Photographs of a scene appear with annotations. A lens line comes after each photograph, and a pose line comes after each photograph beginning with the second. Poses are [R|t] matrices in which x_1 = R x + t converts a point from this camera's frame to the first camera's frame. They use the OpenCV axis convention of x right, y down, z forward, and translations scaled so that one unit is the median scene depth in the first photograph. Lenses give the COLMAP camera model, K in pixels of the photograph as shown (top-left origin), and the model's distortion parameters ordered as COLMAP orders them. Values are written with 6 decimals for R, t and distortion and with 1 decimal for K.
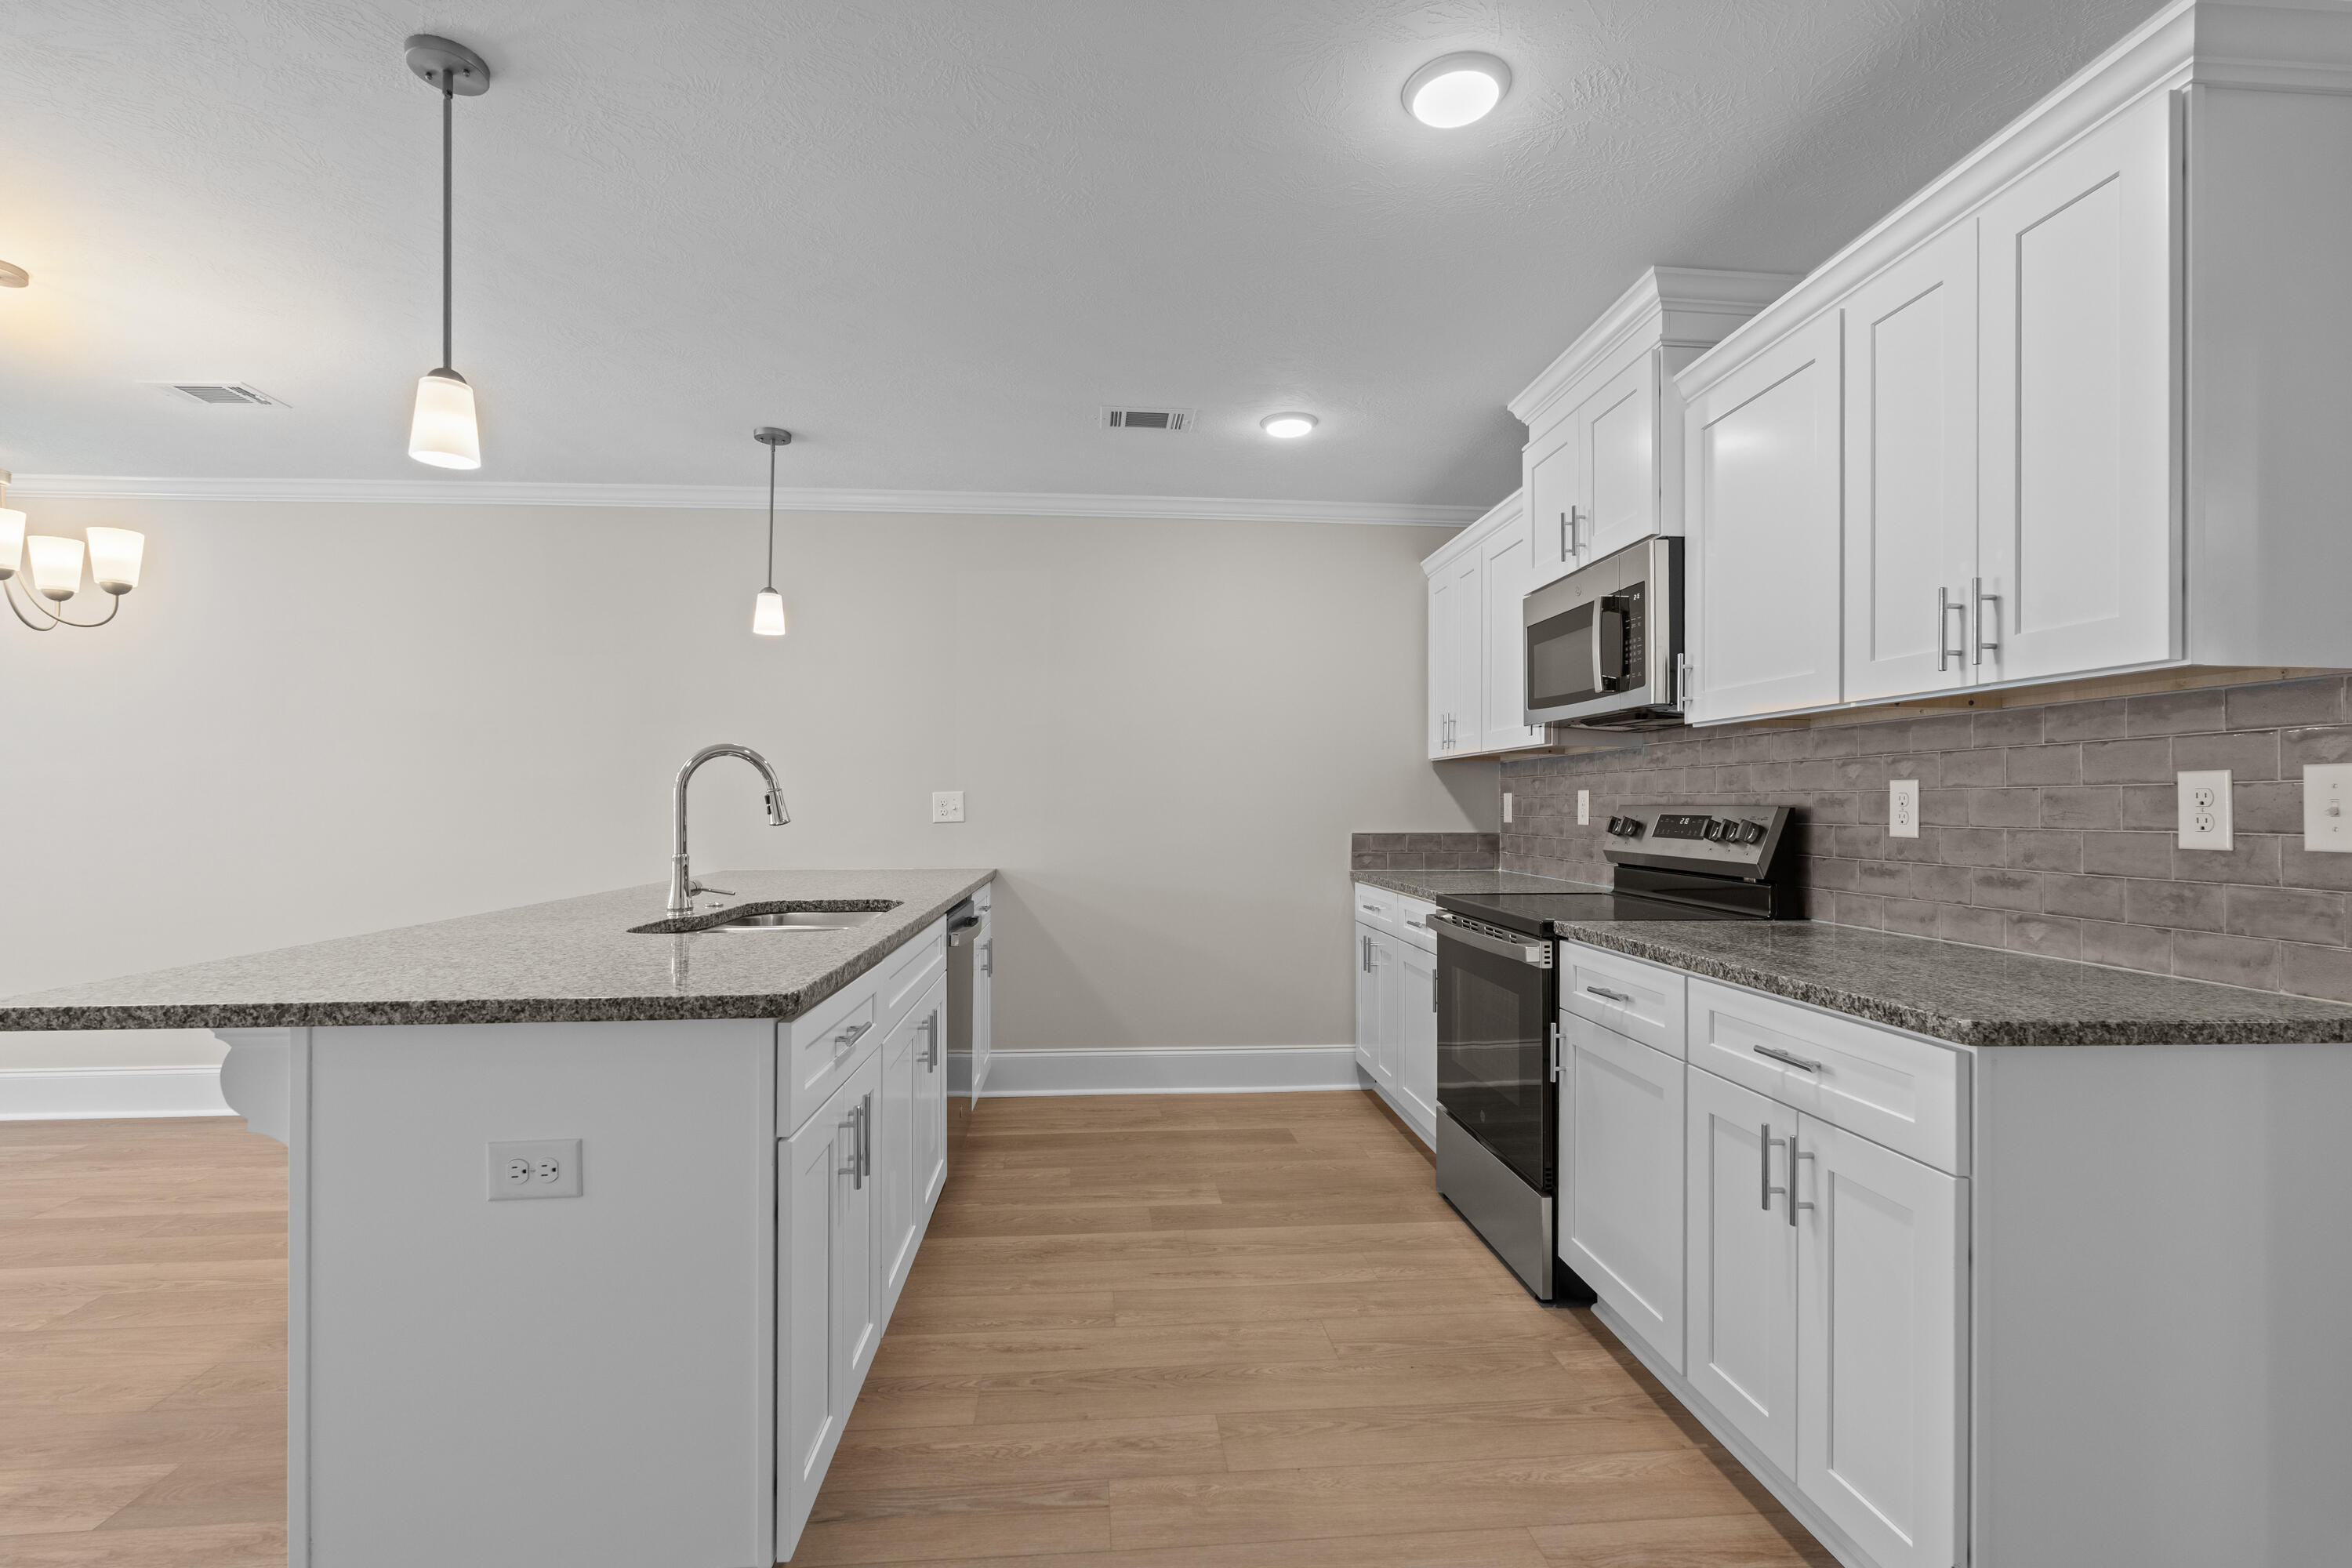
lens RADIAL K [[1035.5, 0, 1177.2], [0, 1035.5, 801.1], [0, 0, 1]] dist [-0.005846, 0.000984]
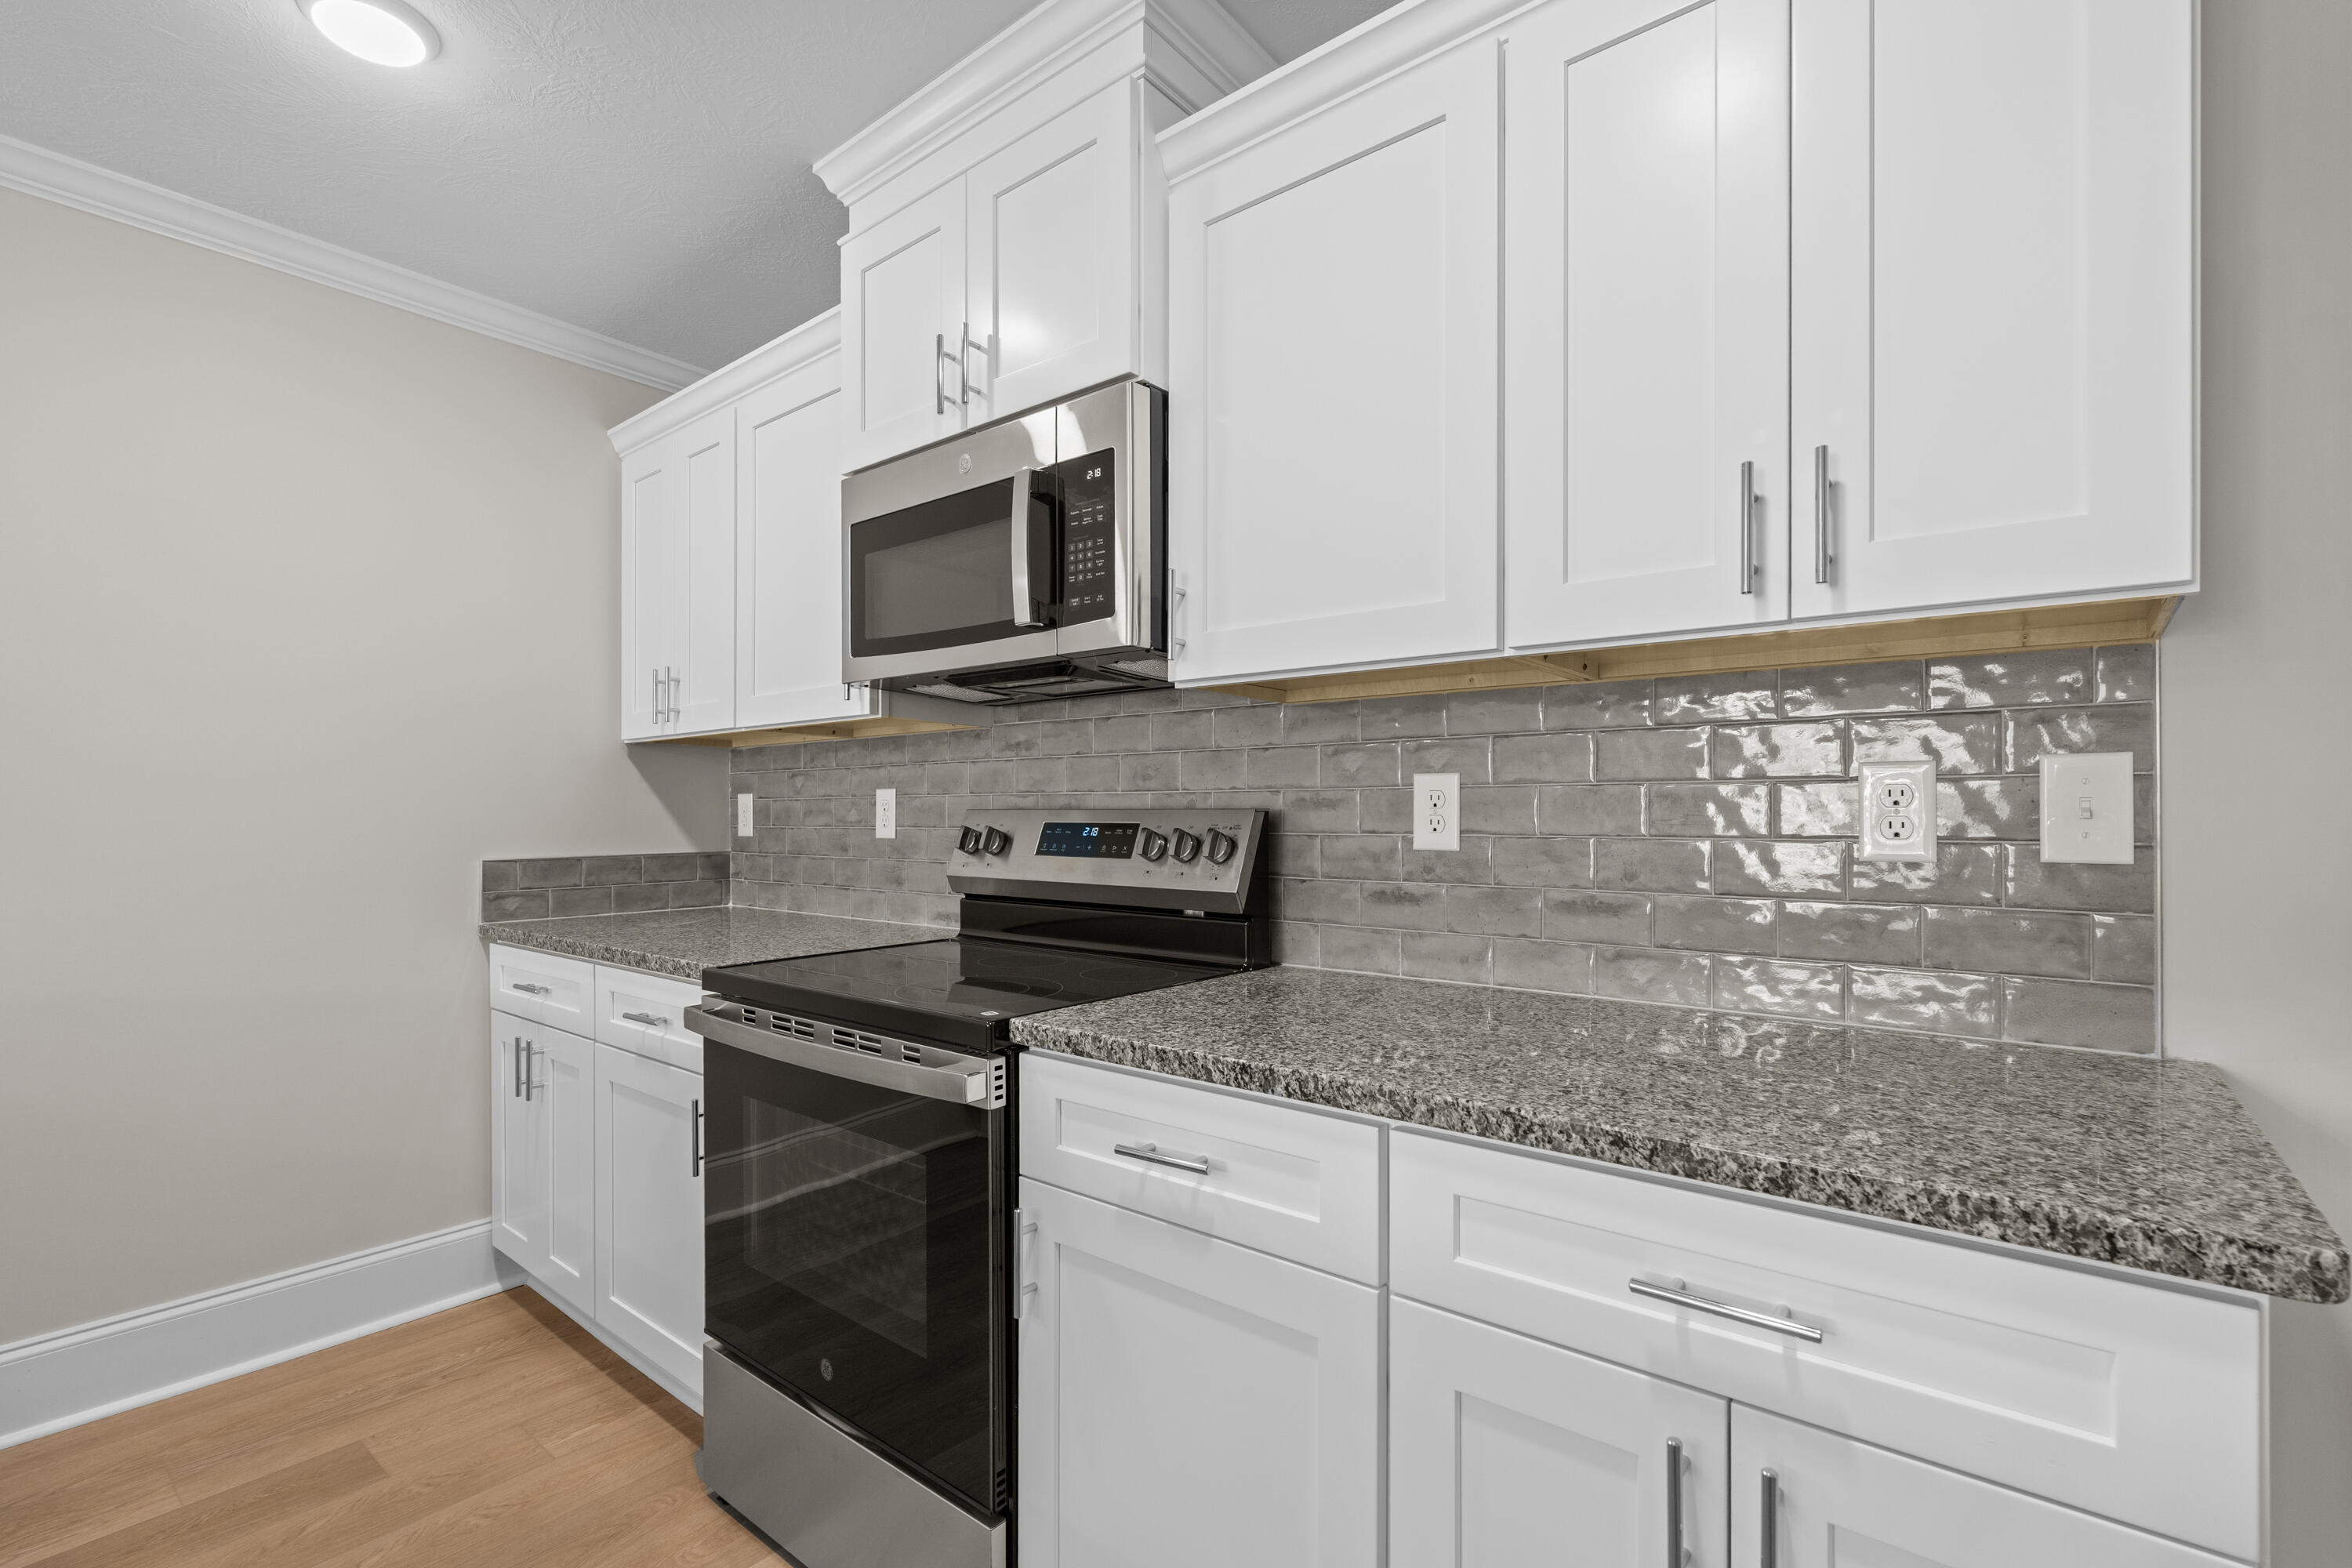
lens RADIAL K [[1035.5, 0, 1171.9], [0, 1035.5, 808.1], [0, 0, 1]] dist [-0.005846, 0.000984]
pose [[0.688049, -0.005421, 0.725644, 0.019539], [0.003415, 0.999985, 0.004233, 0.000372], [-0.725656, -0.000434, 0.688058, 0.456085]]
